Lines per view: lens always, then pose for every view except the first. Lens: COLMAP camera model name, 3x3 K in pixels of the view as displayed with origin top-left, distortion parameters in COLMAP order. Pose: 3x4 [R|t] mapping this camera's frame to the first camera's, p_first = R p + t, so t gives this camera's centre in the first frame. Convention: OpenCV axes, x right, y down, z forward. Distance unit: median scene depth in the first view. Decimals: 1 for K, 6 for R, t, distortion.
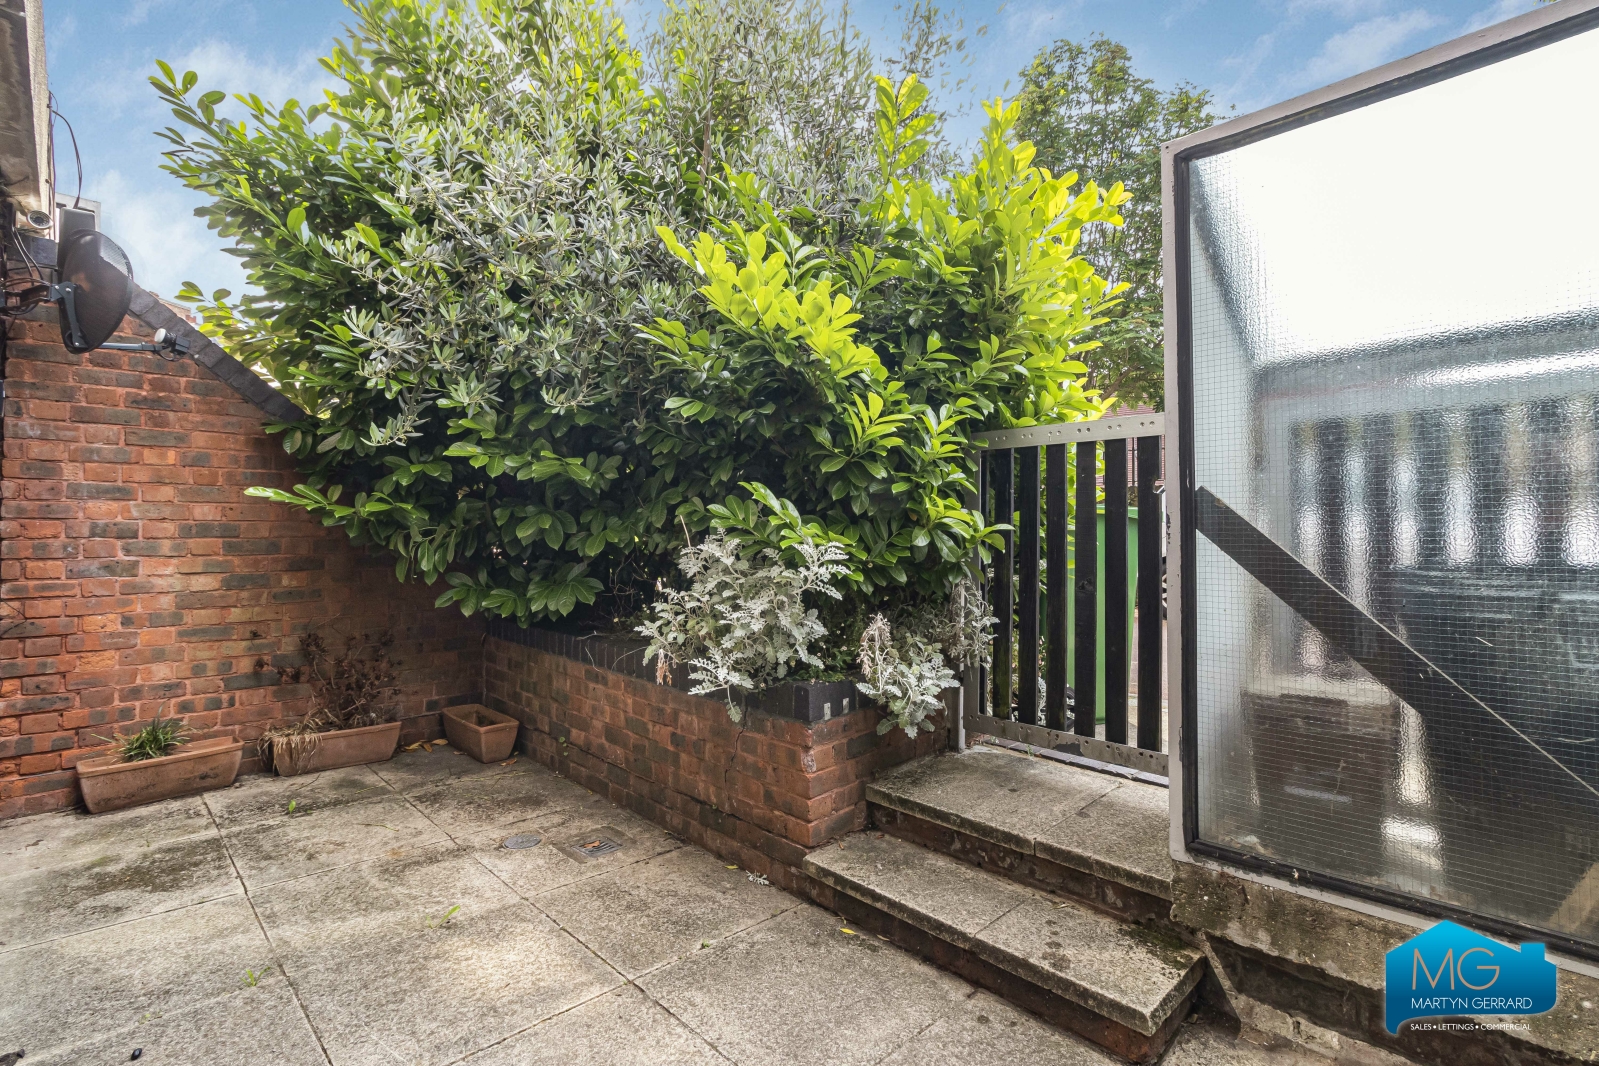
lens RADIAL K [[755.4, 0, 801.4], [0, 755.4, 530.8], [0, 0, 1]] dist [0.000192, 0.001176]
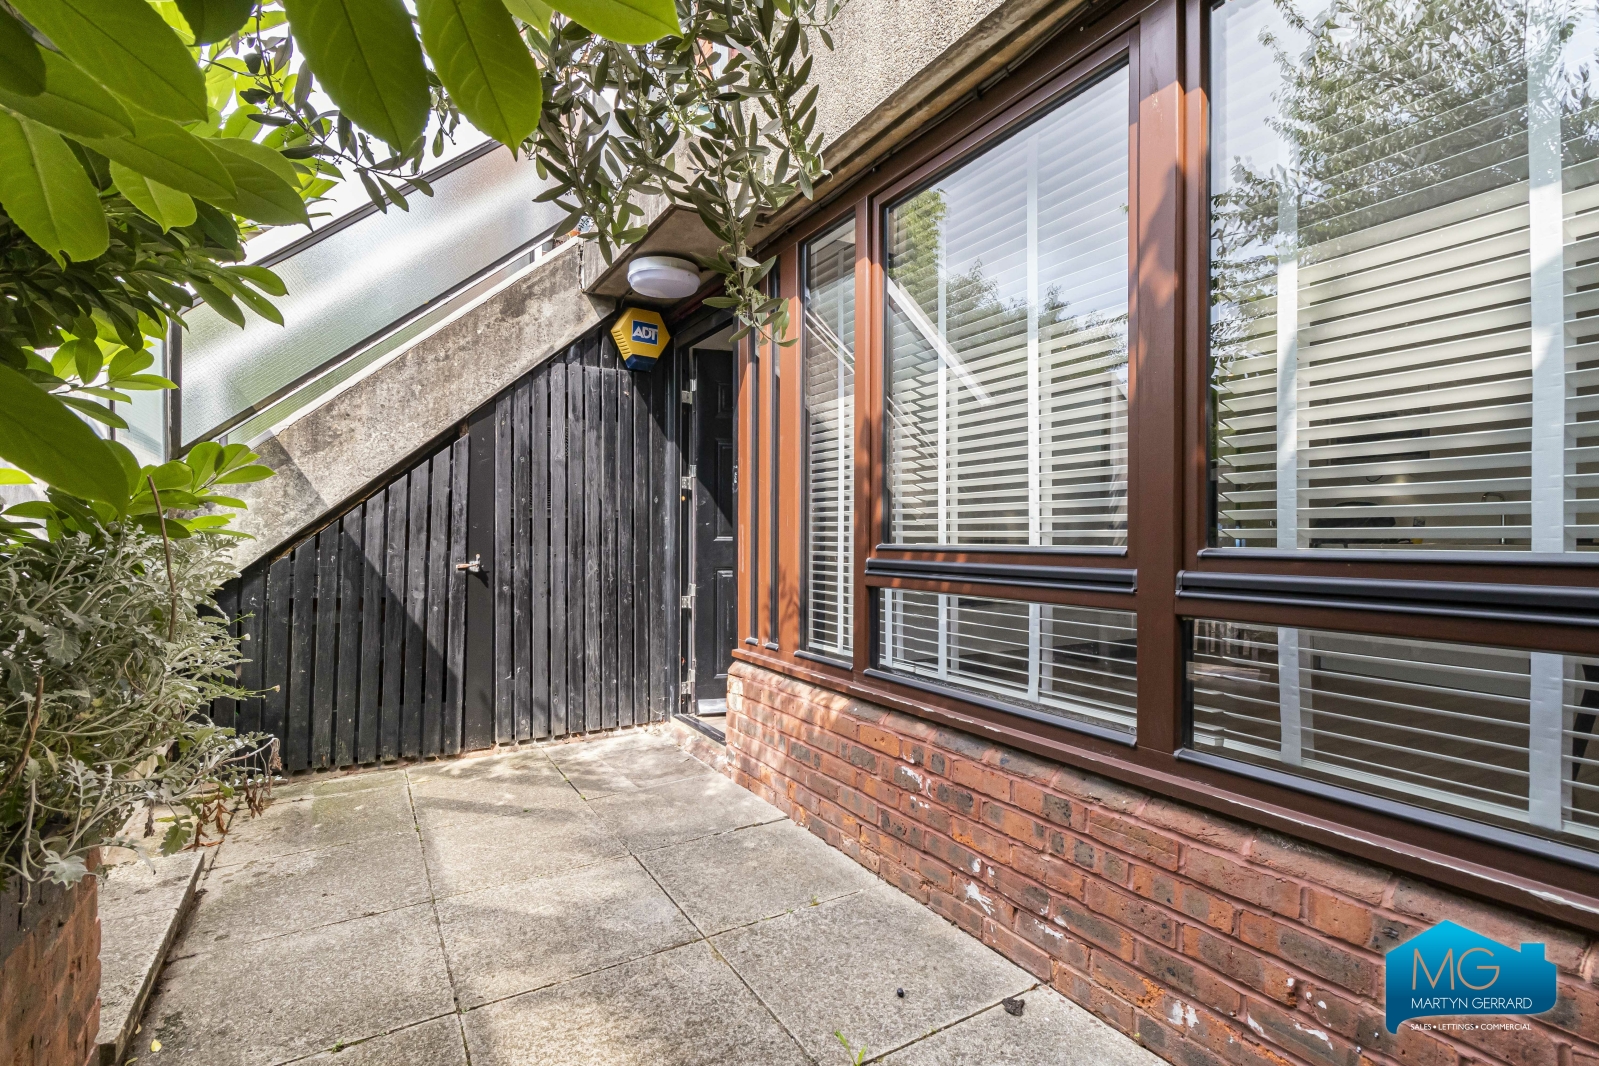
lens RADIAL K [[755.4, 0, 798.3], [0, 755.4, 530.0], [0, 0, 1]] dist [0.000192, 0.001176]
pose [[-0.973908, -0.000175, 0.226944, -0.871159], [-0.002385, 0.999952, -0.009462, 0.018764], [-0.226932, -0.009756, -0.973862, 1.879178]]
